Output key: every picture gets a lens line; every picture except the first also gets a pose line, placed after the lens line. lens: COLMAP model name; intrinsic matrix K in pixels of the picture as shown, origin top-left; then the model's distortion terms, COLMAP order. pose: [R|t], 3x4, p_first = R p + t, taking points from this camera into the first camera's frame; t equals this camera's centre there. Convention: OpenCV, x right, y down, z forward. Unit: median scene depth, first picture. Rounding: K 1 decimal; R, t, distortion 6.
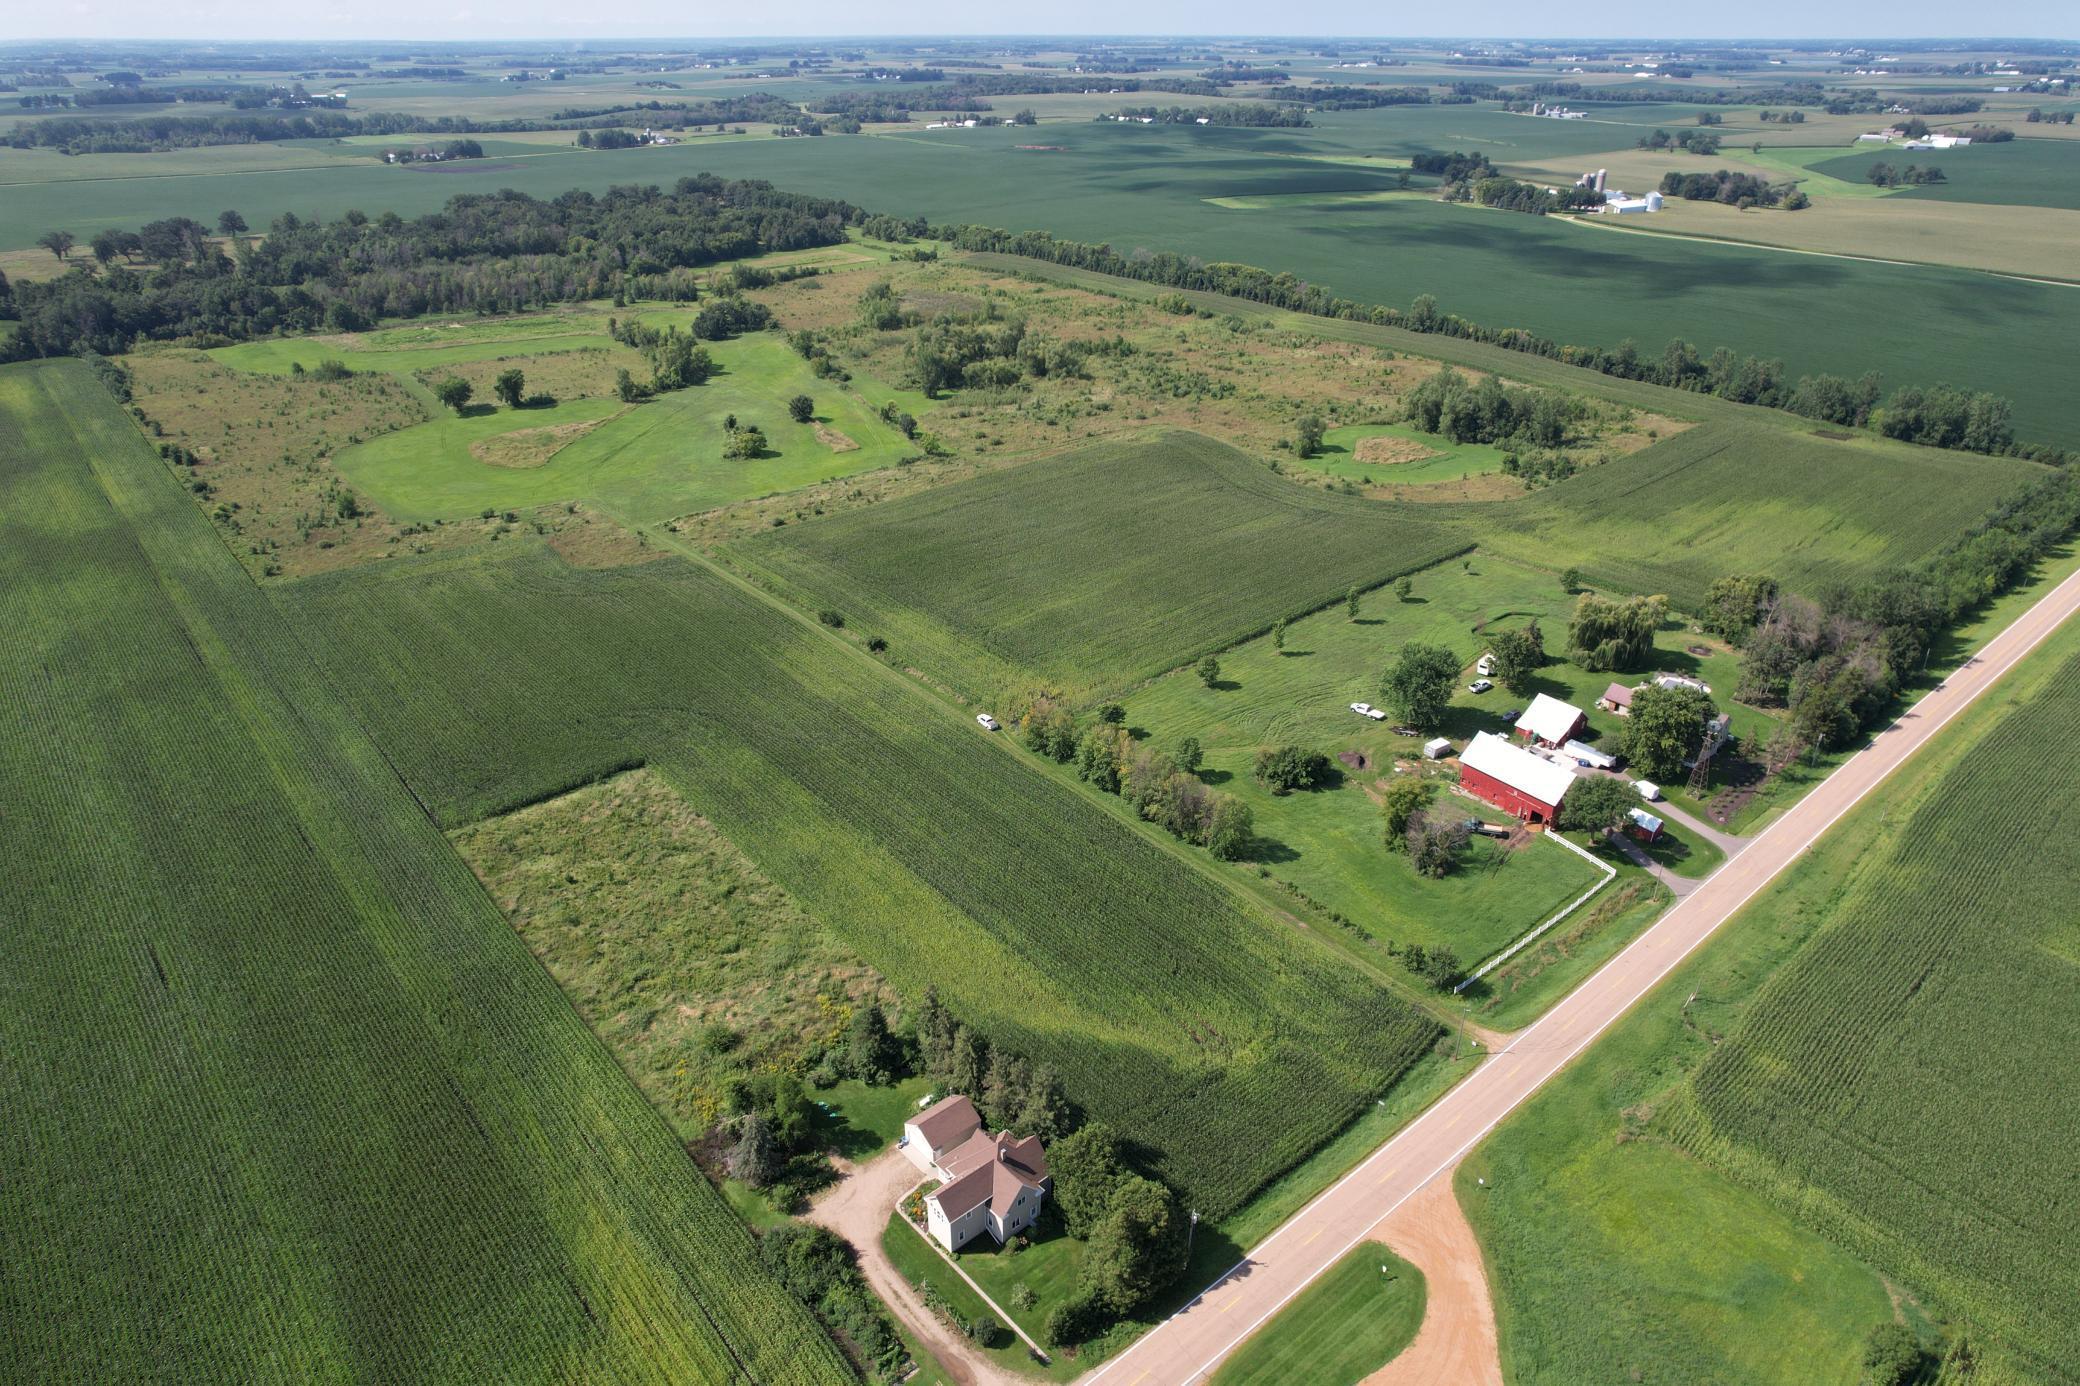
lens RADIAL K [[1330.3, 0, 1036.6], [0, 1330.3, 699.8], [0, 0, 1]] dist [-0.077790, 0.072816]
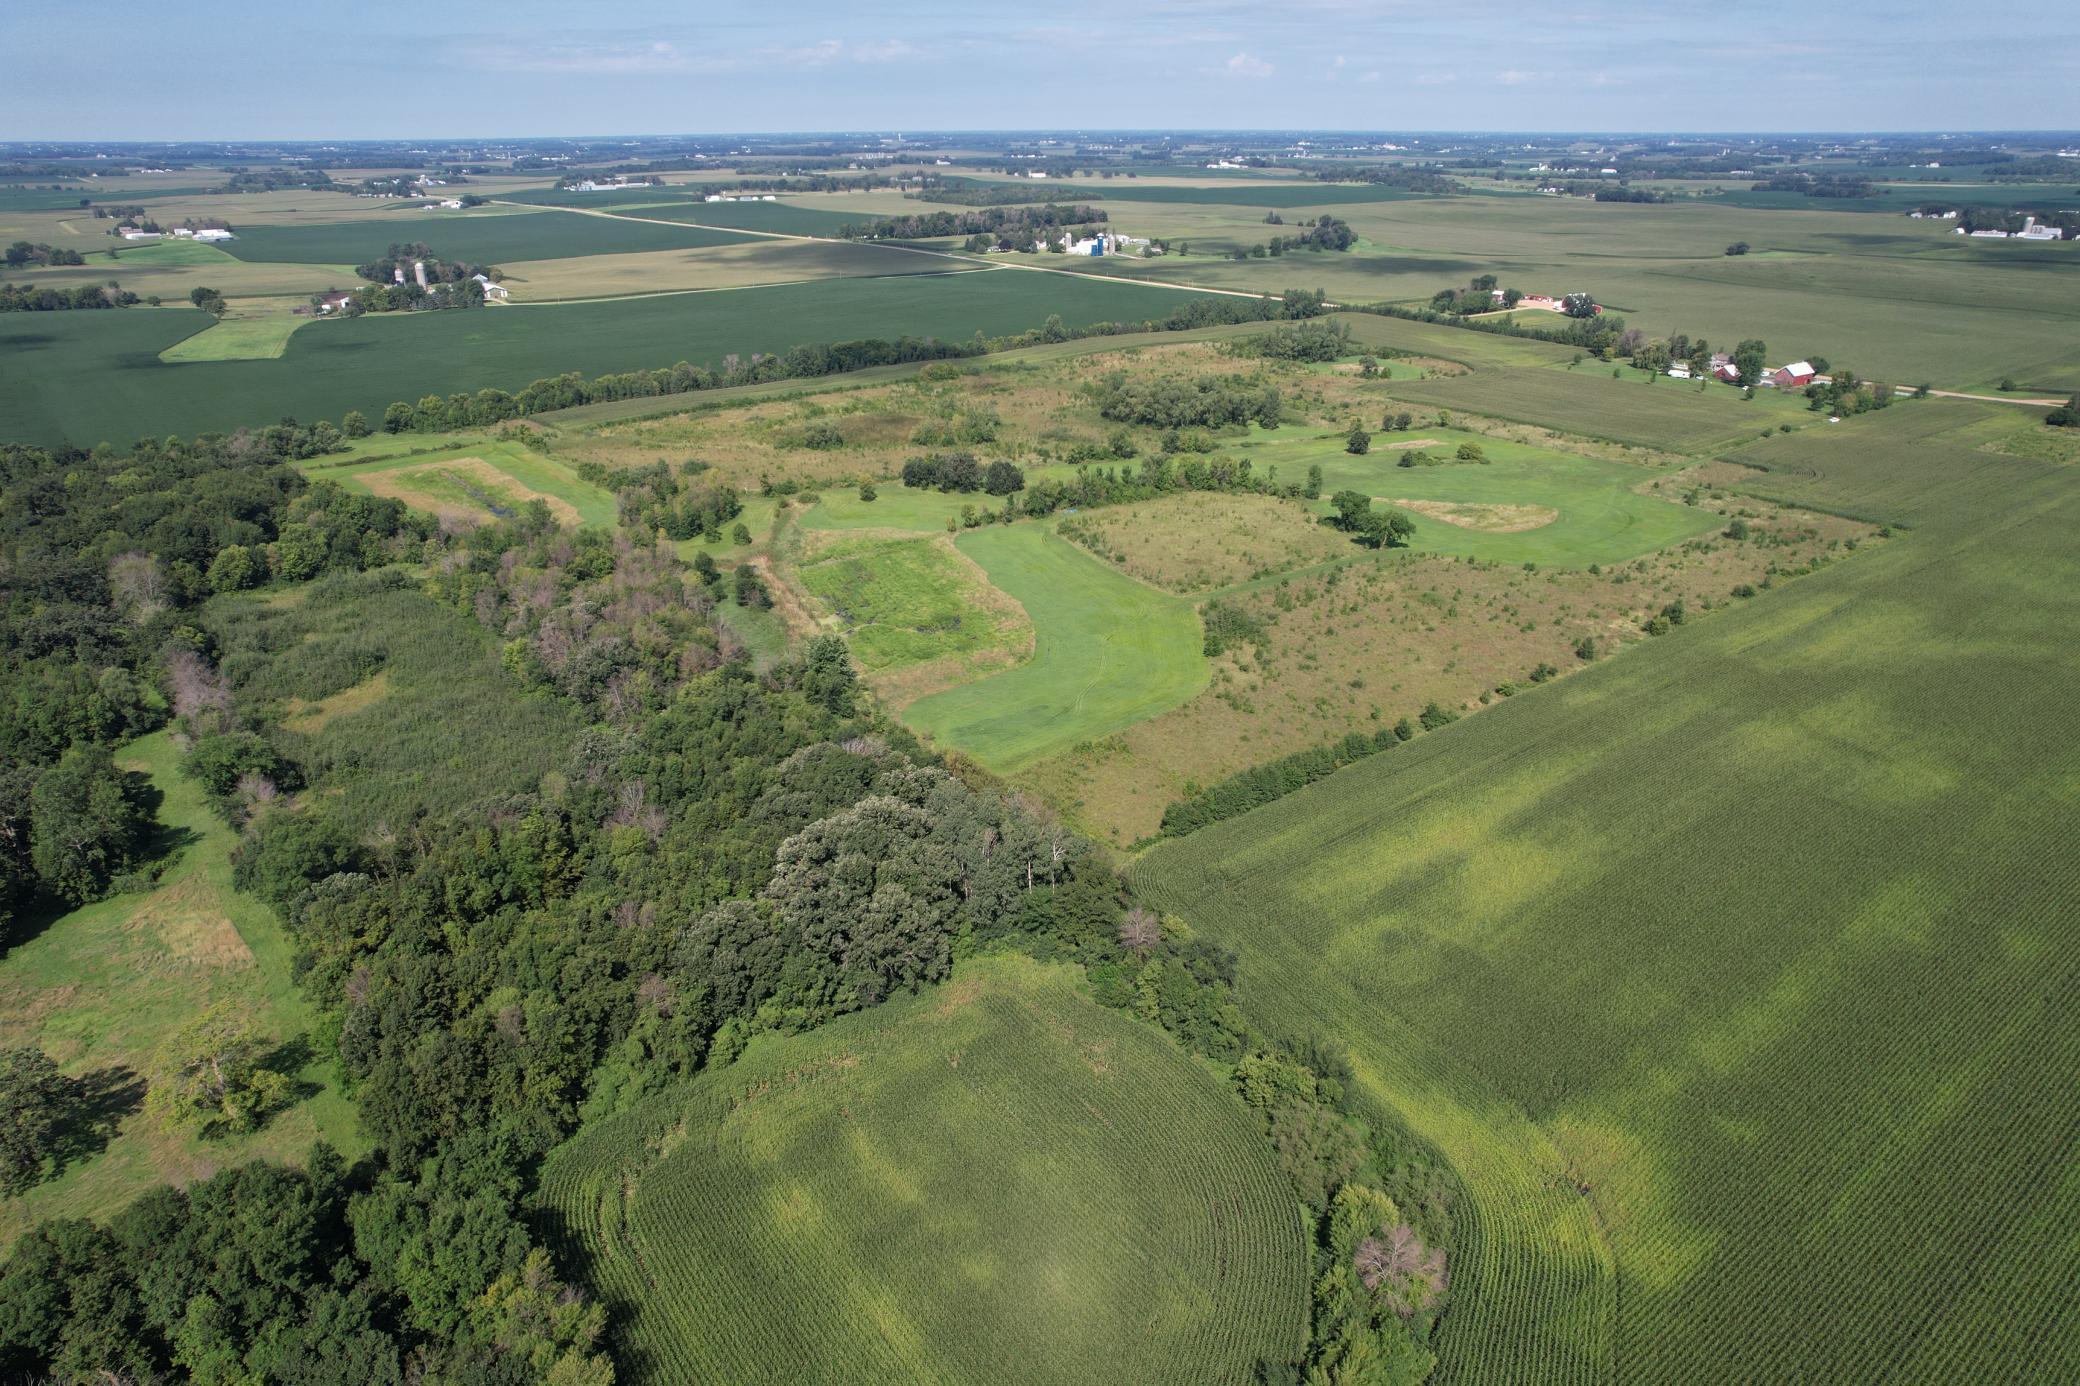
lens RADIAL K [[1330.3, 0, 1036.6], [0, 1330.3, 699.8], [0, 0, 1]] dist [-0.077790, 0.072816]
pose [[0.041059, -0.401047, 0.915137, -1.401634], [0.460973, 0.820209, 0.338763, -0.587195], [-0.886464, 0.407944, 0.218549, 1.158103]]
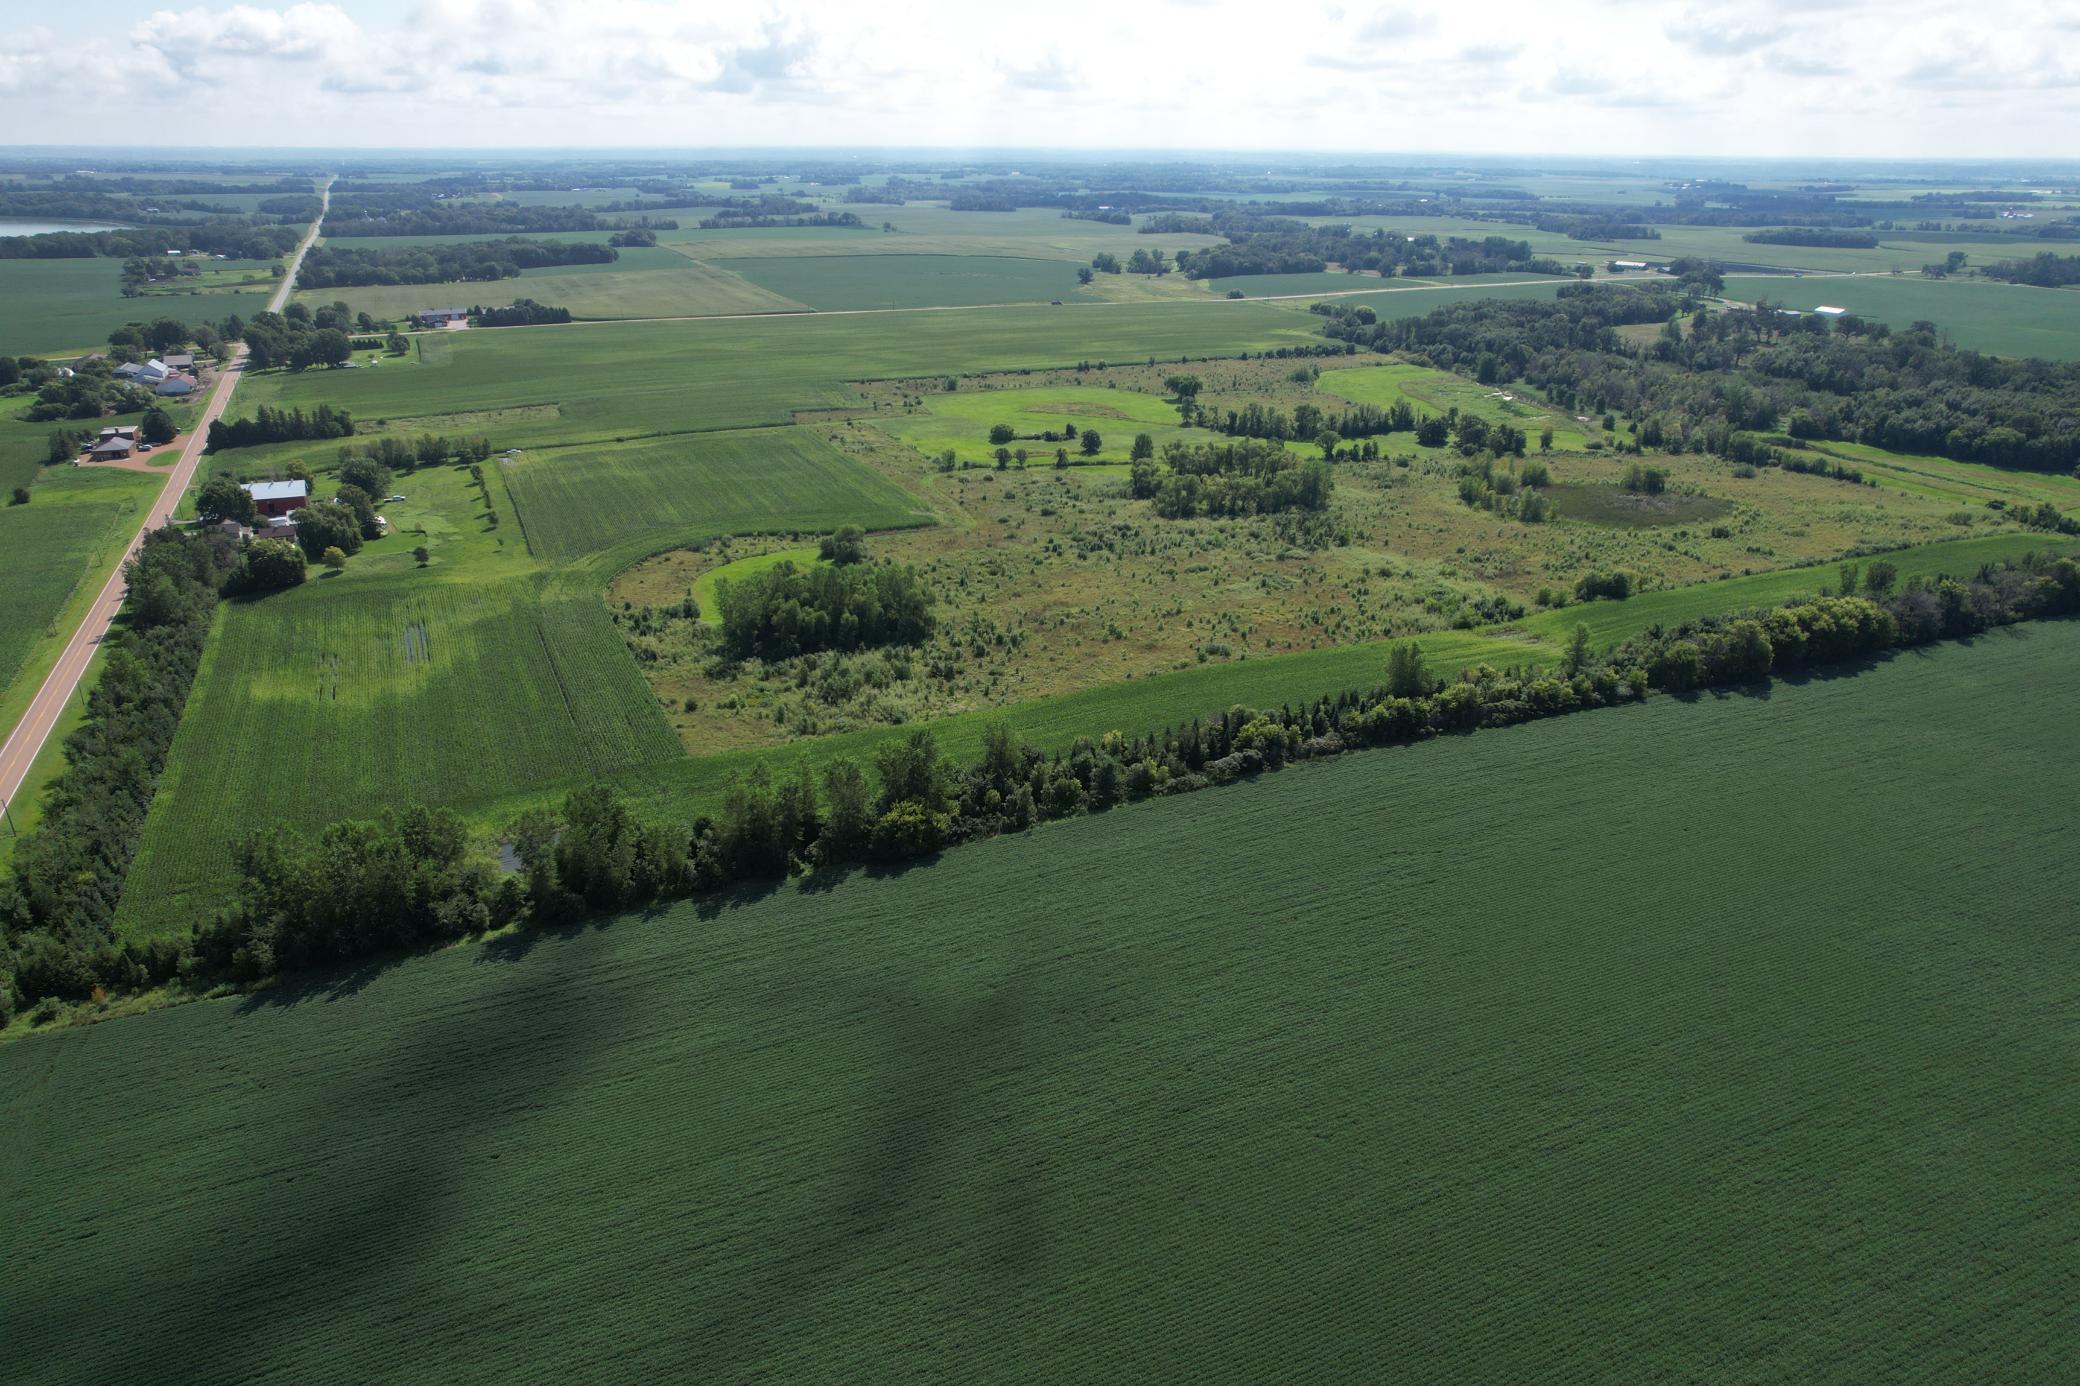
lens RADIAL K [[1330.3, 0, 1036.6], [0, 1330.3, 699.8], [0, 0, 1]] dist [-0.077790, 0.072816]
pose [[-0.264376, 0.377584, -0.887432, 1.034283], [-0.447542, 0.767063, 0.459697, -0.601026], [0.854290, 0.518696, -0.033808, 1.190186]]
